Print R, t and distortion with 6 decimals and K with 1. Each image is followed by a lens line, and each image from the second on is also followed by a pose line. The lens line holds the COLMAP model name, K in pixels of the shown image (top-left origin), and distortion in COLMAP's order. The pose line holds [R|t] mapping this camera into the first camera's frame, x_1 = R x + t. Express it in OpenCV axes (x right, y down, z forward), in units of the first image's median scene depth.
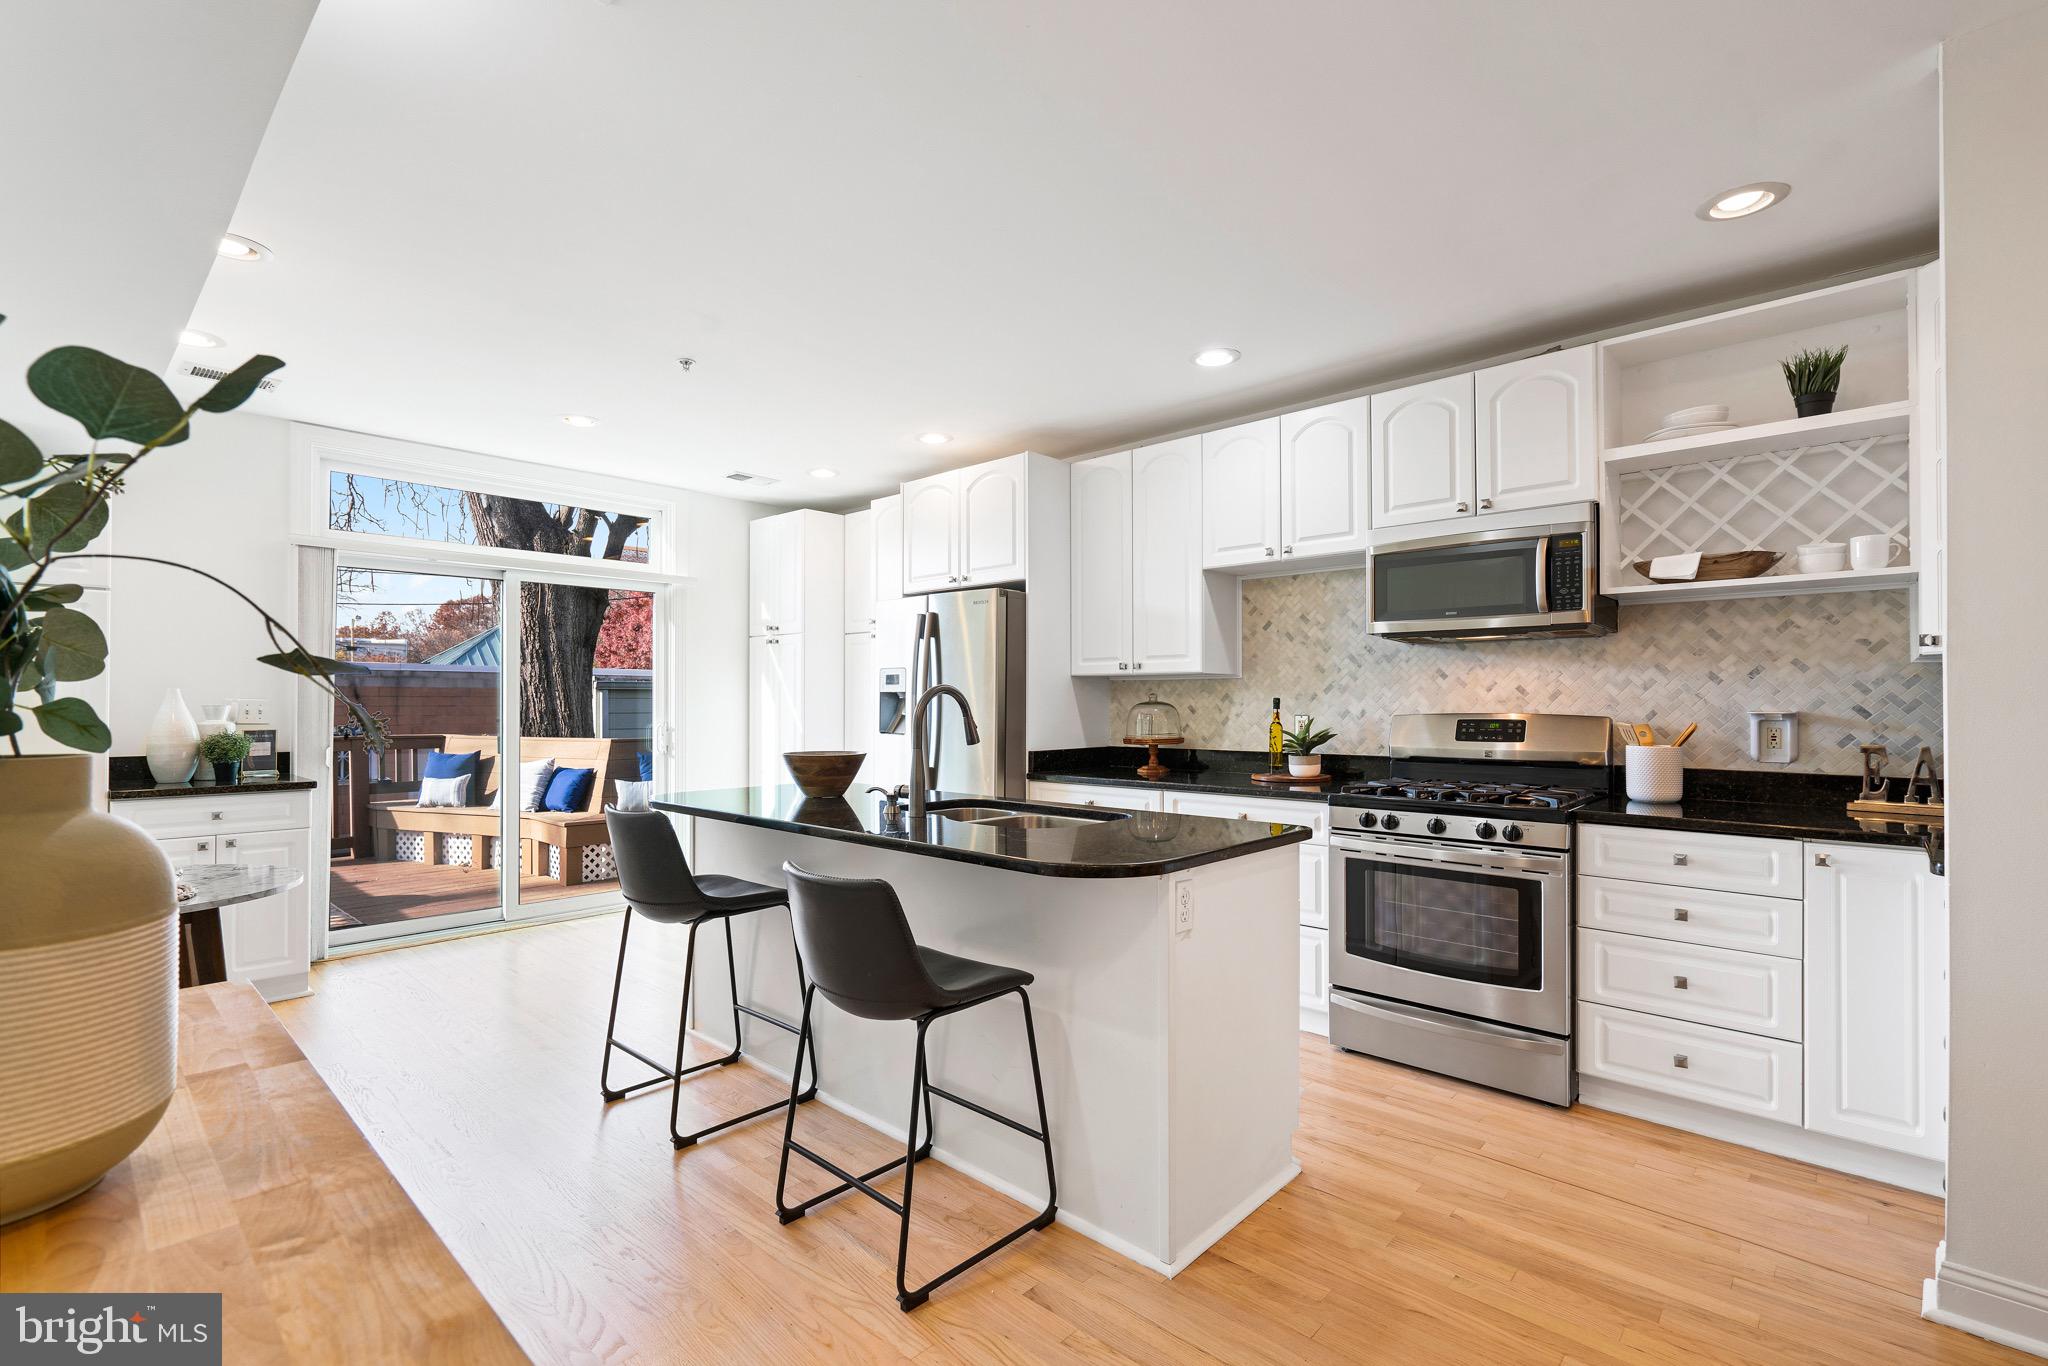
lens RADIAL K [[916.9, 0, 1031.2], [0, 916.9, 687.1], [0, 0, 1]] dist [-0.024055, 0.009093]
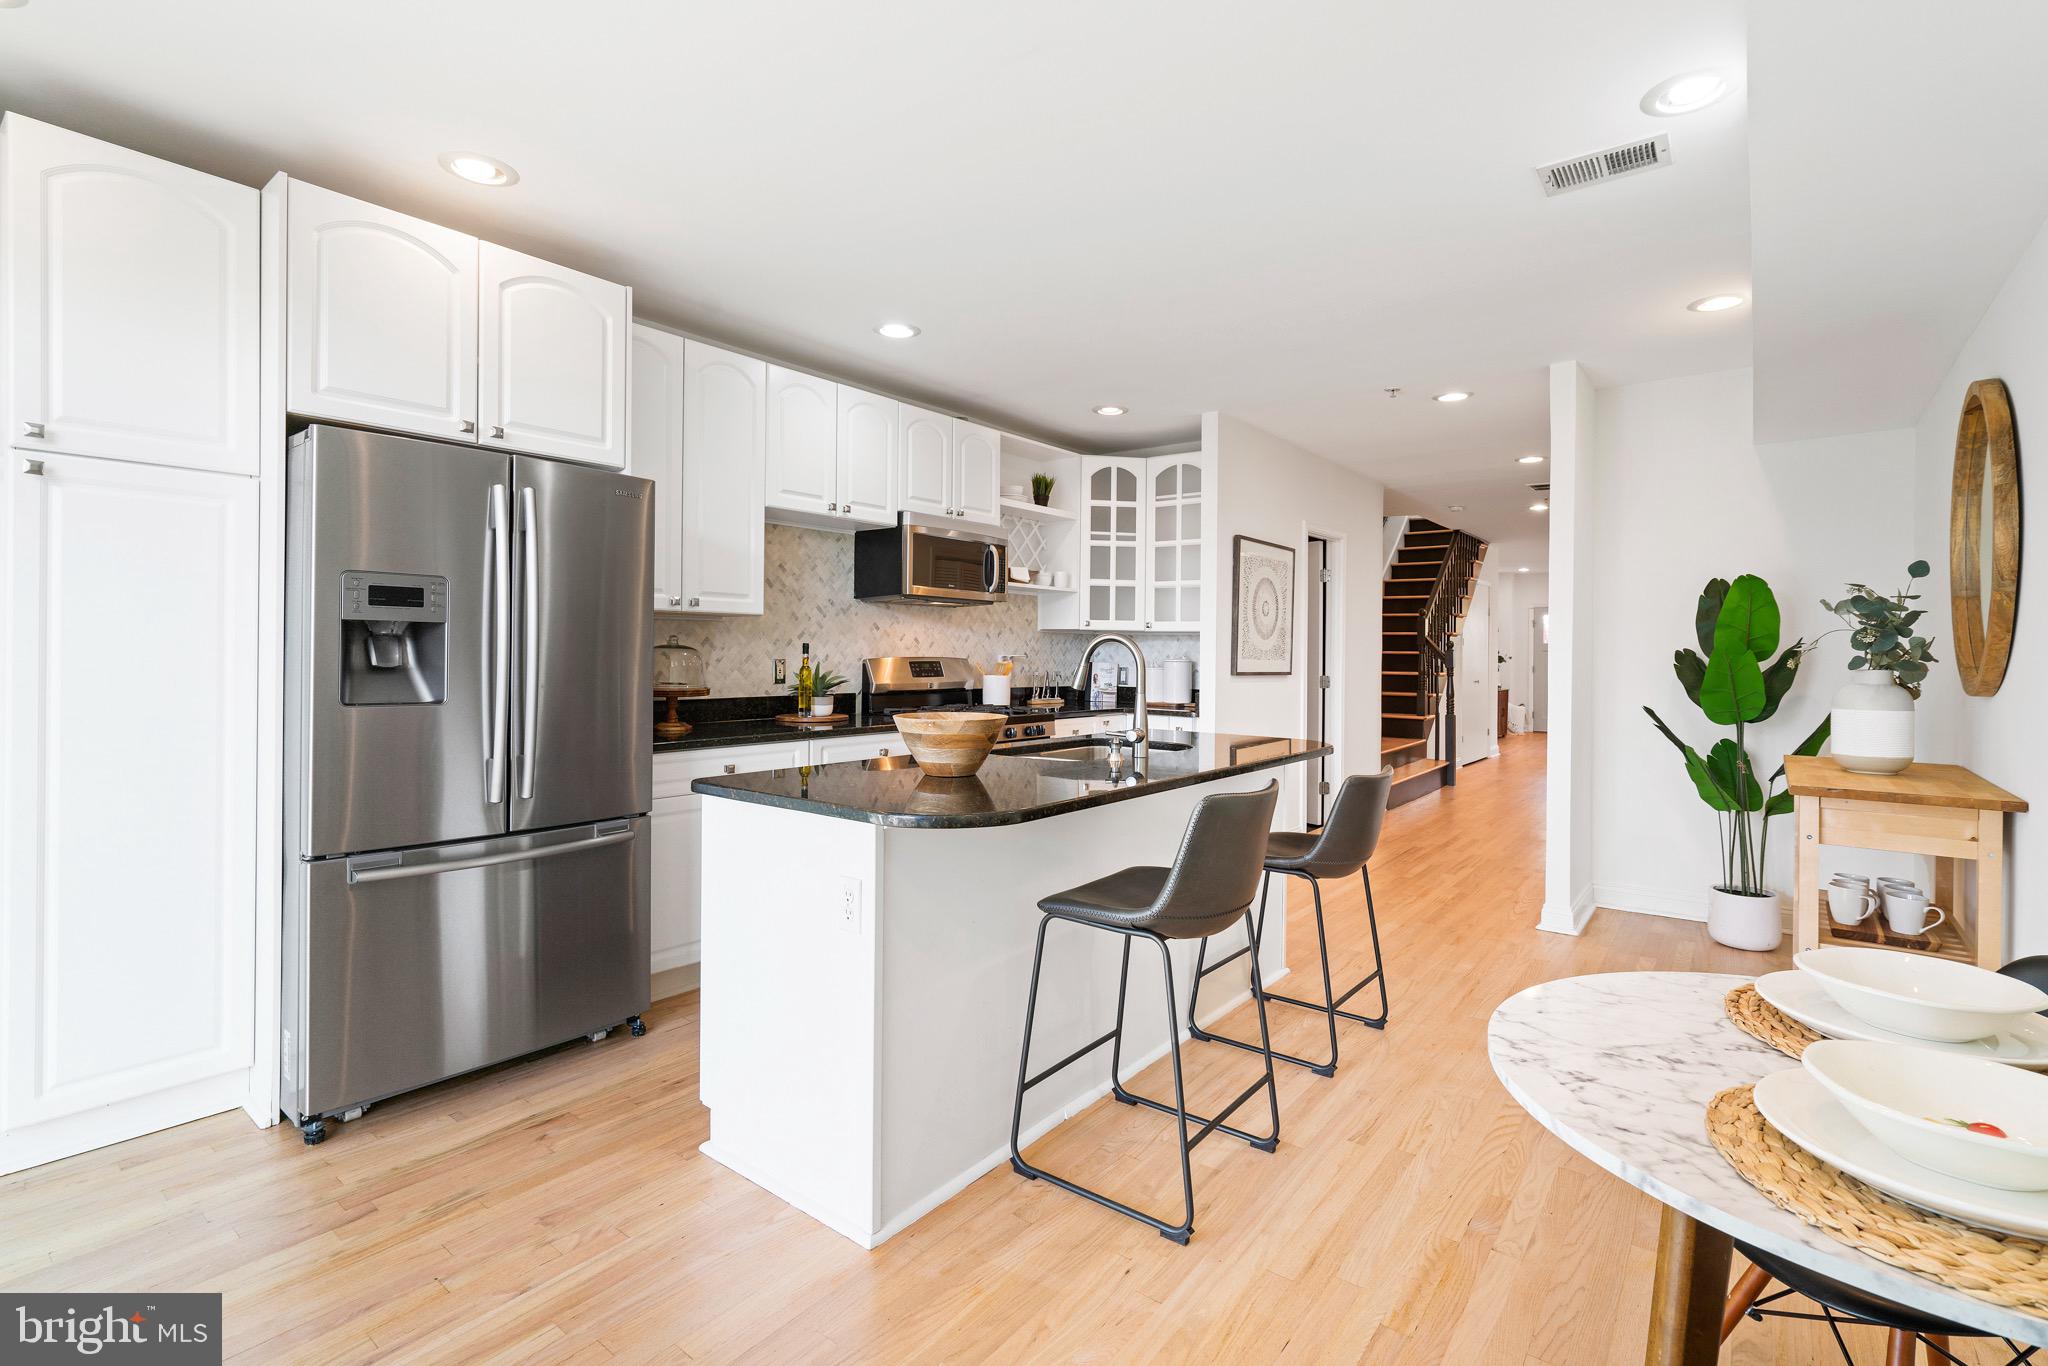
lens RADIAL K [[917.5, 0, 1026.0], [0, 917.5, 650.6], [0, 0, 1]] dist [-0.021446, 0.008948]
pose [[-0.071520, 0.000932, 0.997439, -0.809403], [-0.026591, 0.999642, -0.002840, 0.016600], [-0.997085, -0.026727, -0.071470, 0.833448]]
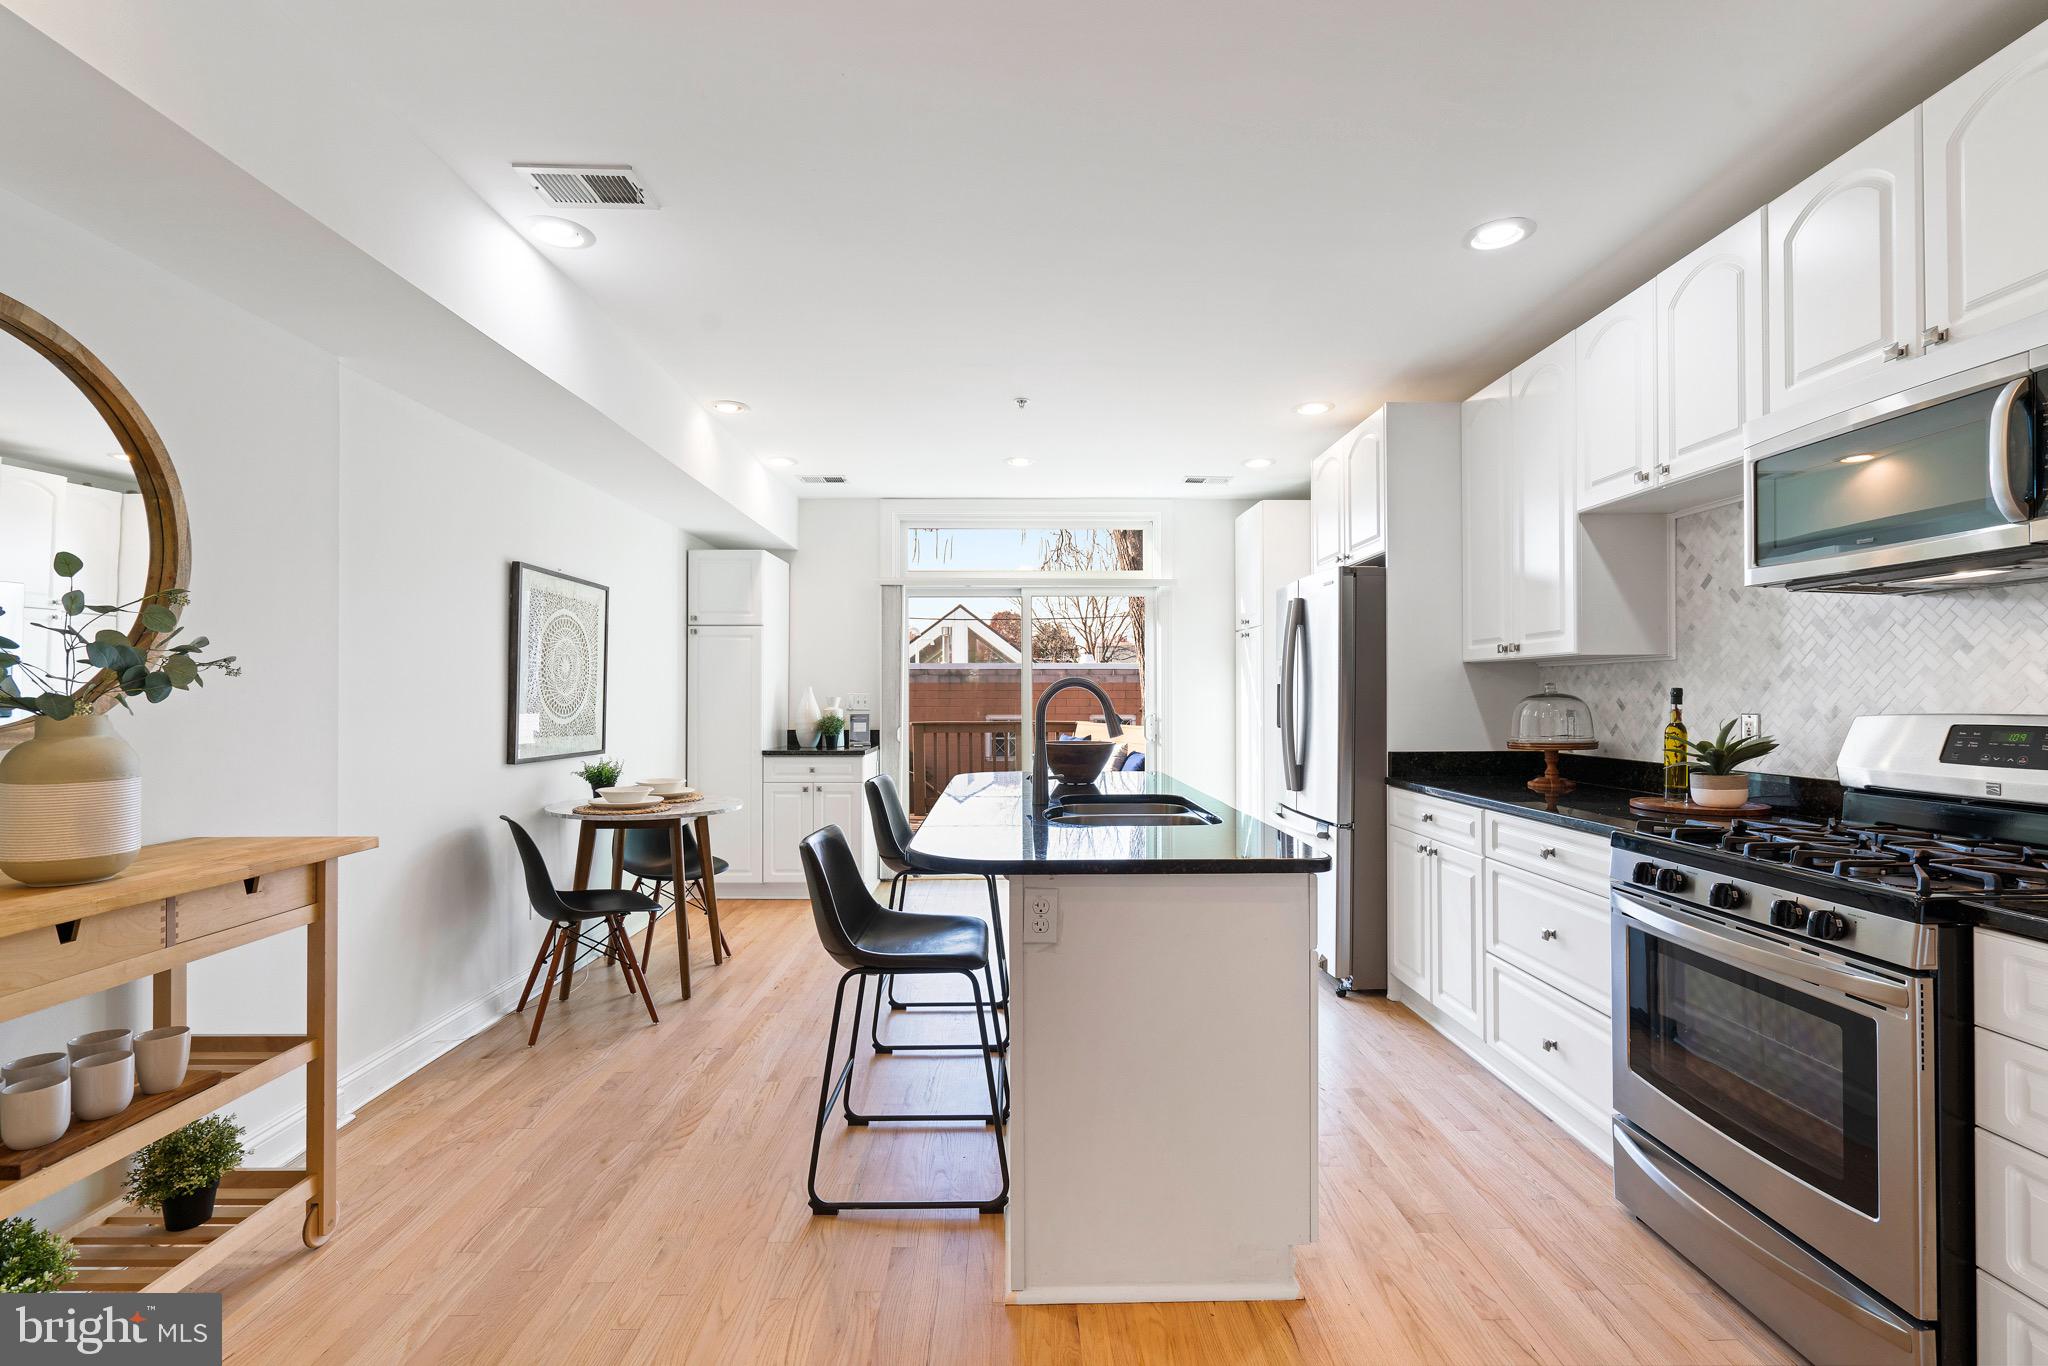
lens RADIAL K [[916.9, 0, 1031.2], [0, 916.9, 687.1], [0, 0, 1]] dist [-0.024055, 0.009093]
pose [[0.693546, -0.006581, -0.720382, 0.427312], [0.011649, 0.999930, 0.002080, 0.004249], [0.720318, -0.009835, 0.693574, 0.185710]]
